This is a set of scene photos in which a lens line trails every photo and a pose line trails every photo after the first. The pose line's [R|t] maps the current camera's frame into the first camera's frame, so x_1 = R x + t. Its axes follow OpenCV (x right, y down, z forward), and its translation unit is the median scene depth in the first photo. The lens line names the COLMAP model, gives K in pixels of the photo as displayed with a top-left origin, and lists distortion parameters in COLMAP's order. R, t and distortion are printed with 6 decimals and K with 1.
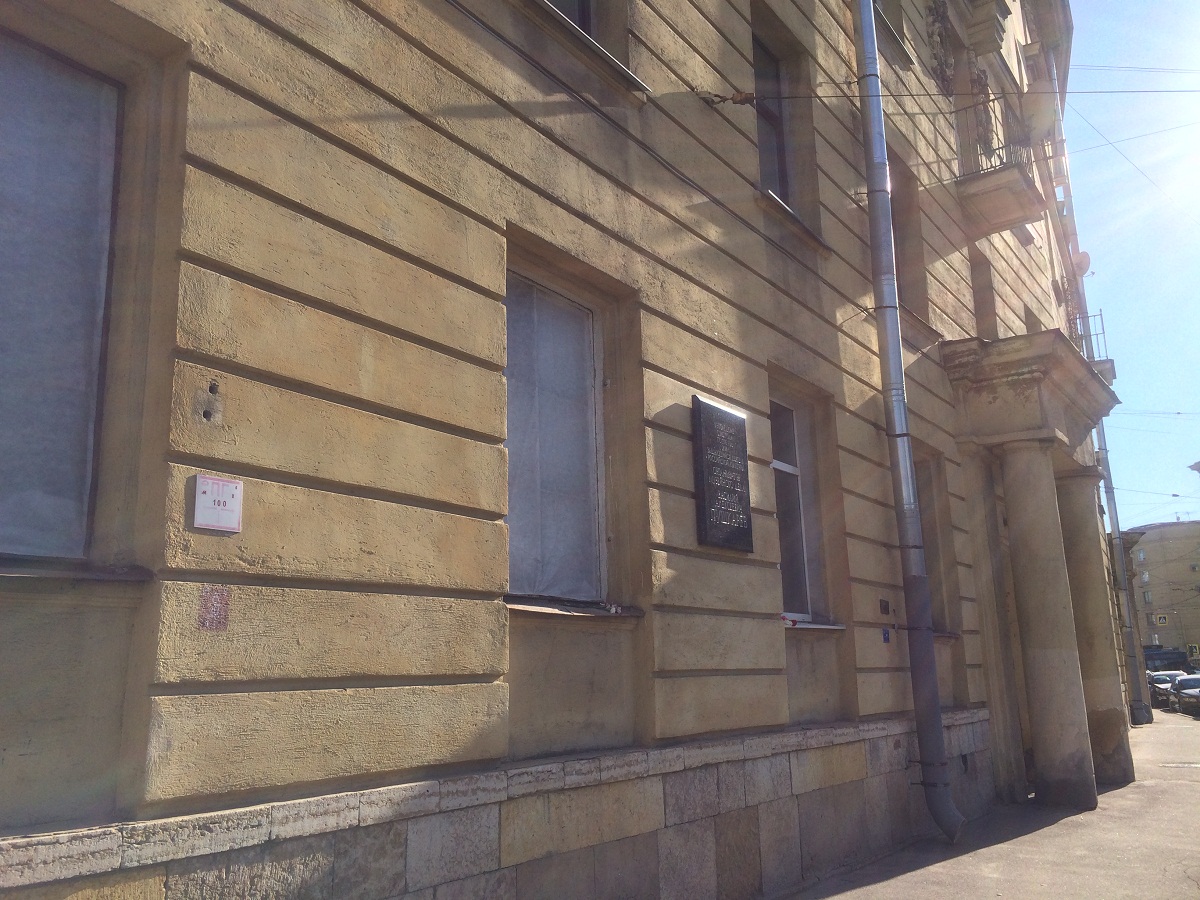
lens RADIAL K [[1023.8, 0, 599.3], [0, 1023.8, 445.0], [0, 0, 1]] dist [0.069157, -0.087783]
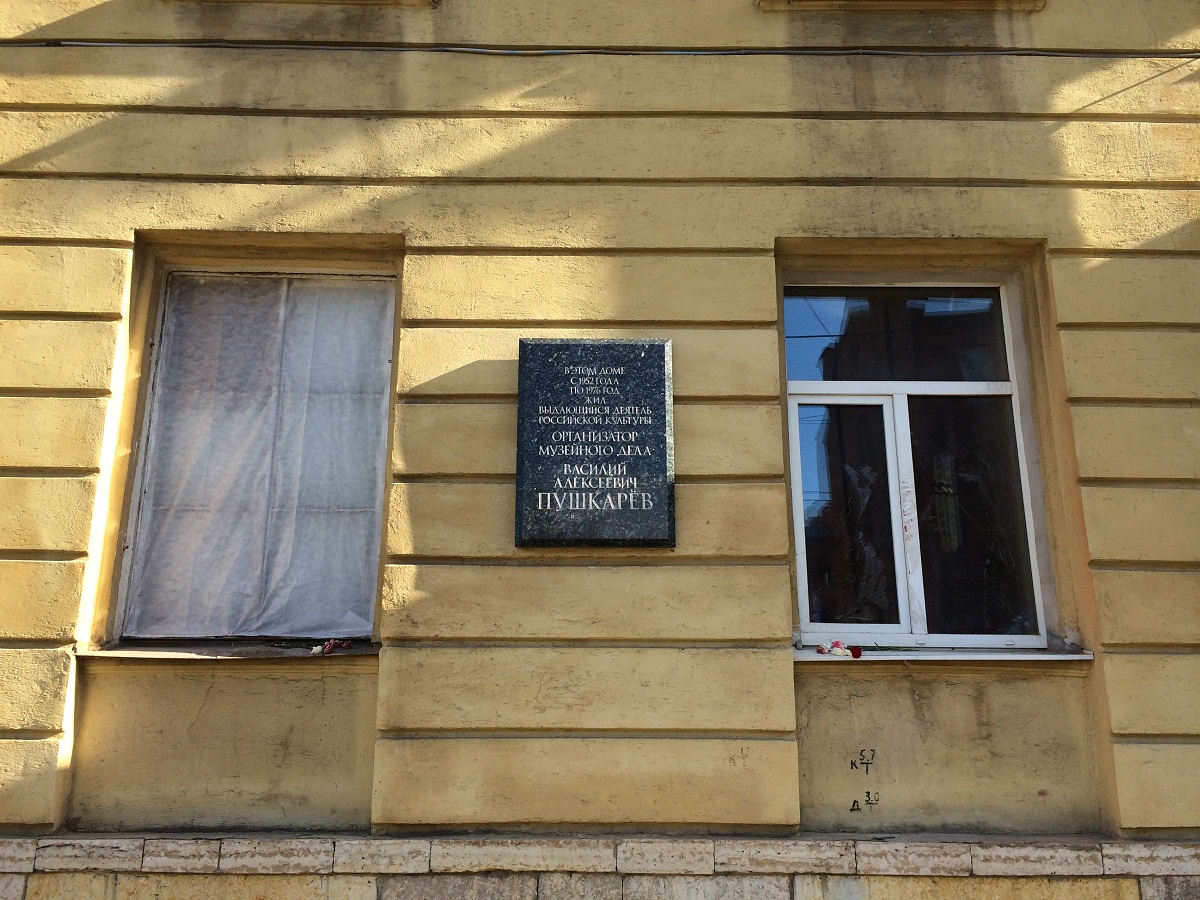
lens RADIAL K [[1023.8, 0, 604.8], [0, 1023.8, 449.7], [0, 0, 1]] dist [0.069157, -0.087783]
pose [[0.578784, -0.192450, -0.792447, 0.768797], [0.161523, 0.979556, -0.119918, 0.138213], [0.799324, -0.058591, 0.598037, 0.697528]]
